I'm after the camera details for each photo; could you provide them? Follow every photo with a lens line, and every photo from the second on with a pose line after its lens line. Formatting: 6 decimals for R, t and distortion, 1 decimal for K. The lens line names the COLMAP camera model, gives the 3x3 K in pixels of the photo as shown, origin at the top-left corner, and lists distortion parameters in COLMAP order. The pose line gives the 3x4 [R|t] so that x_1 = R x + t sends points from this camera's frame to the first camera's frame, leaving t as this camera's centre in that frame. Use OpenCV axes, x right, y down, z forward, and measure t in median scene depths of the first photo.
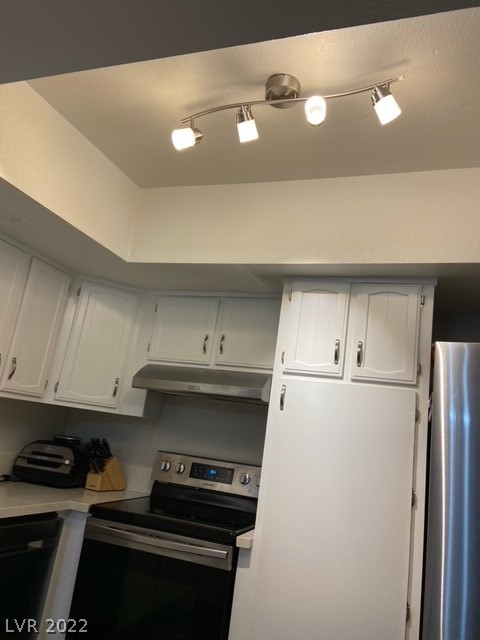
lens RADIAL K [[478.9, 0, 240.0], [0, 478.9, 320.0], [0, 0, 1]] dist [0.048877, -0.000194]
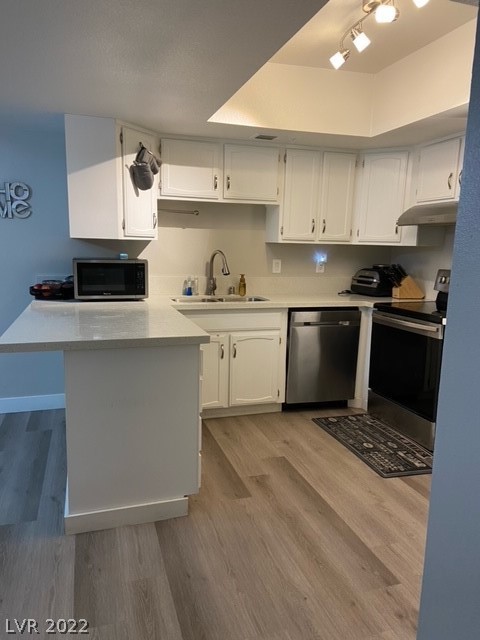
lens RADIAL K [[478.9, 0, 240.0], [0, 478.9, 320.0], [0, 0, 1]] dist [0.048877, -0.000194]
pose [[0.595866, 0.004949, -0.803069, 0.596189], [0.245795, 0.950869, 0.188237, 0.022248], [0.764545, -0.309554, 0.565374, -0.214829]]
